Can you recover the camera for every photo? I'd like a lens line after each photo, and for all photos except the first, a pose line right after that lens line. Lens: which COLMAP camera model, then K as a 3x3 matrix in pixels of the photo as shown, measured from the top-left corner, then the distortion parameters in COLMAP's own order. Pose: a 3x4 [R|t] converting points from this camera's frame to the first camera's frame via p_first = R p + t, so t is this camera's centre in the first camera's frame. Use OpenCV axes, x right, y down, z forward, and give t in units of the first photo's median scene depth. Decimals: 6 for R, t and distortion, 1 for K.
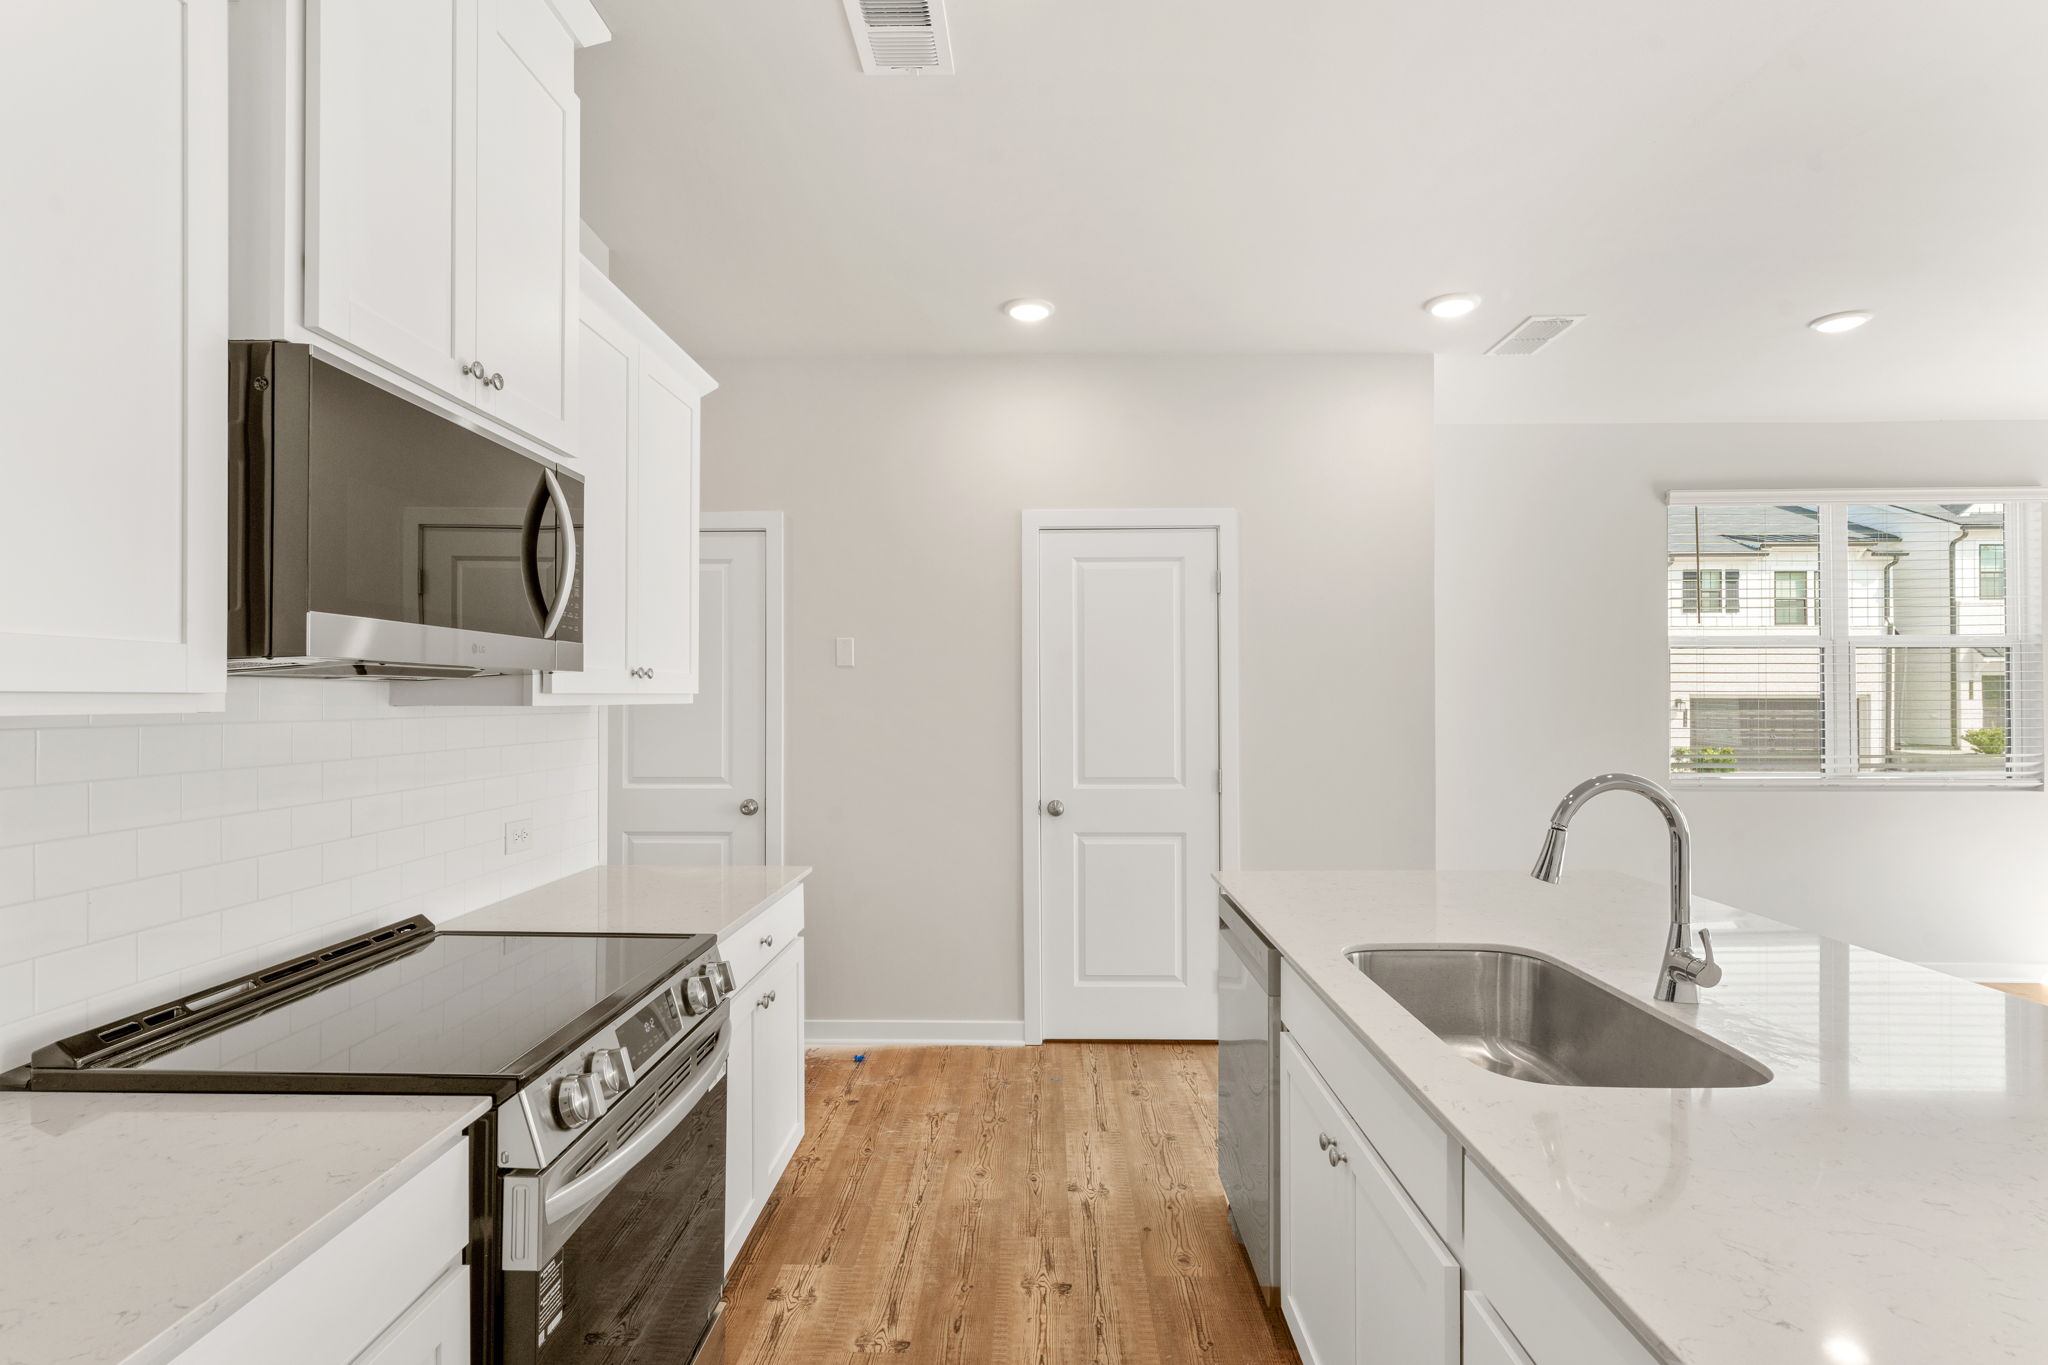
lens RADIAL K [[995.1, 0, 1030.9], [0, 995.1, 689.3], [0, 0, 1]] dist [0.000154, -0.001057]
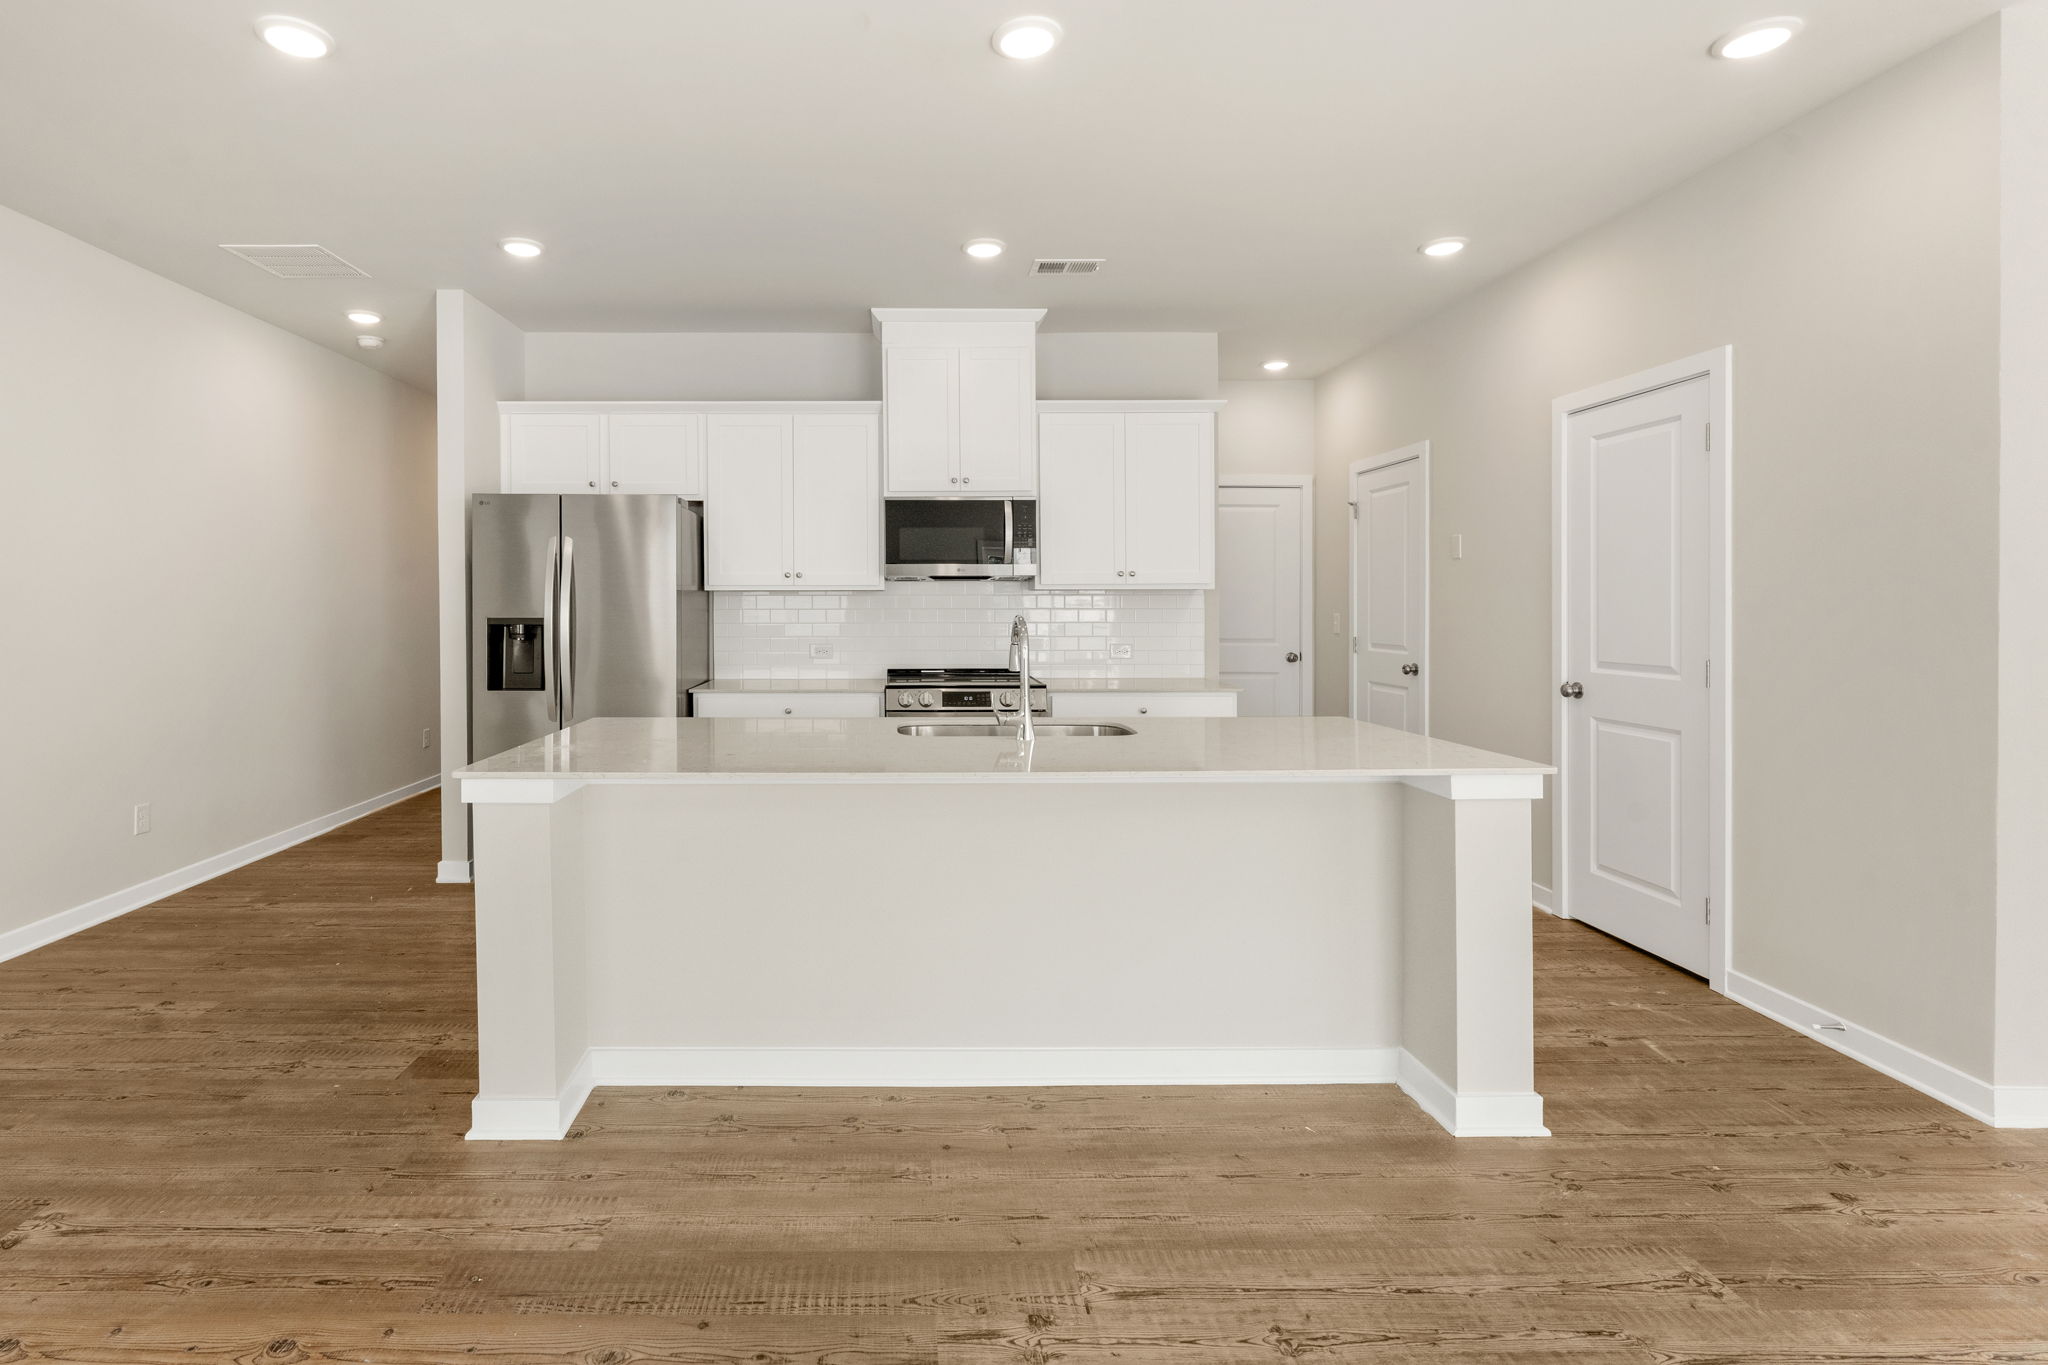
lens RADIAL K [[995.1, 0, 911.0], [0, 995.1, 609.6], [0, 0, 1]] dist [0.000154, -0.001057]
pose [[0.035042, 0.003953, -0.999378, 1.094551], [0.011325, 0.999926, 0.004353, 0.028549], [0.999322, -0.011470, 0.034995, 0.324395]]
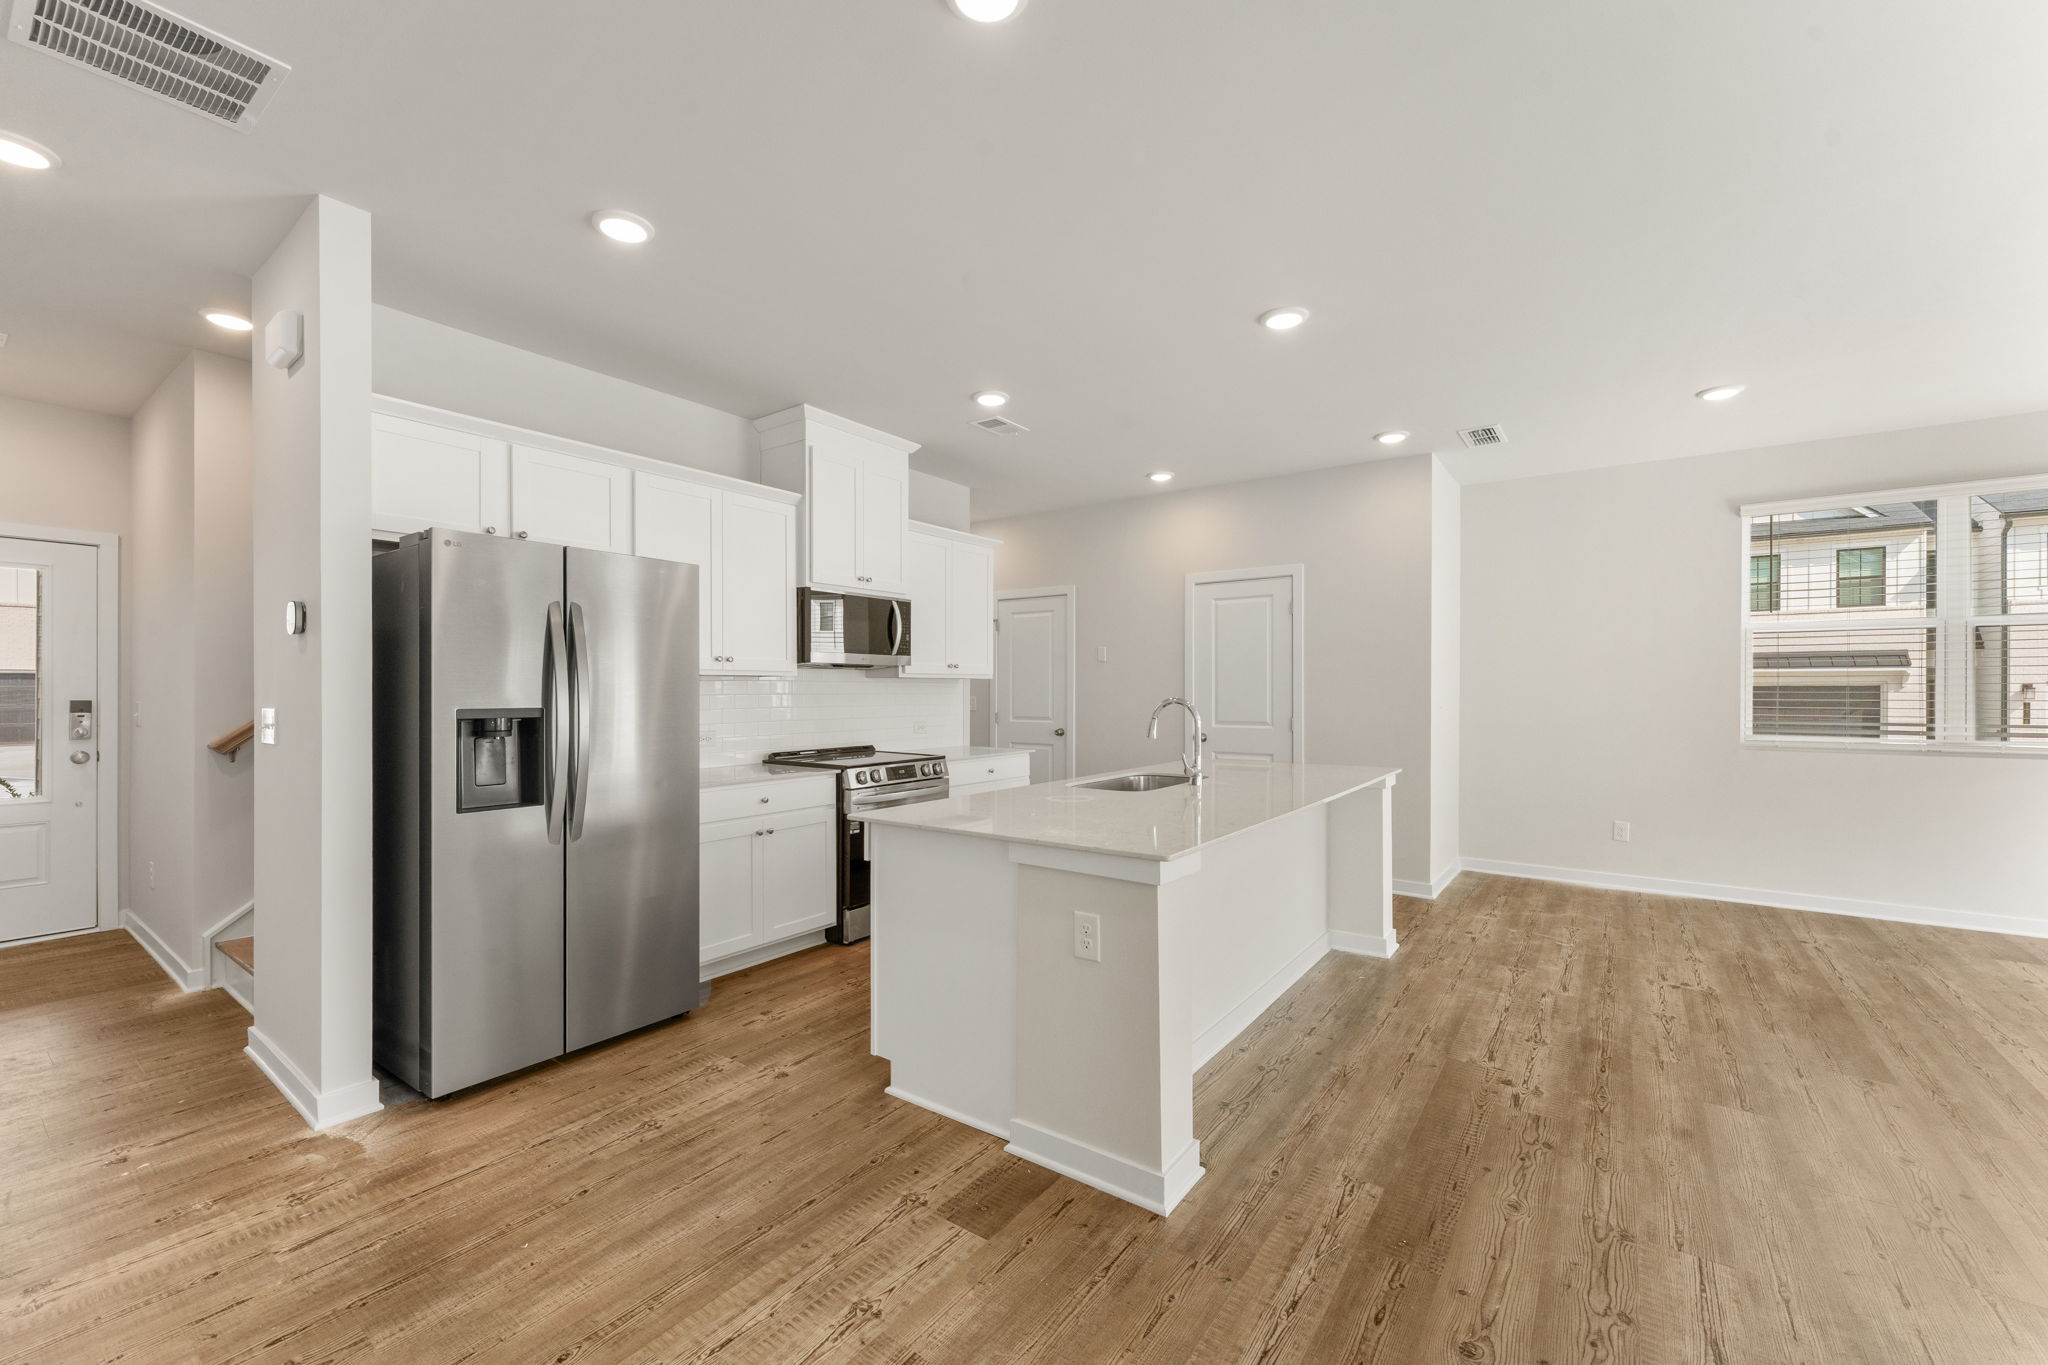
lens RADIAL K [[823.6, 0, 1047.2], [0, 823.6, 686.1], [0, 0, 1]] dist [-0.001749, -0.000442]
pose [[0.833758, -0.002405, -0.552125, 0.672985], [0.005931, 0.999972, 0.004601, 0.018705], [0.552099, -0.007111, 0.833748, -0.443213]]
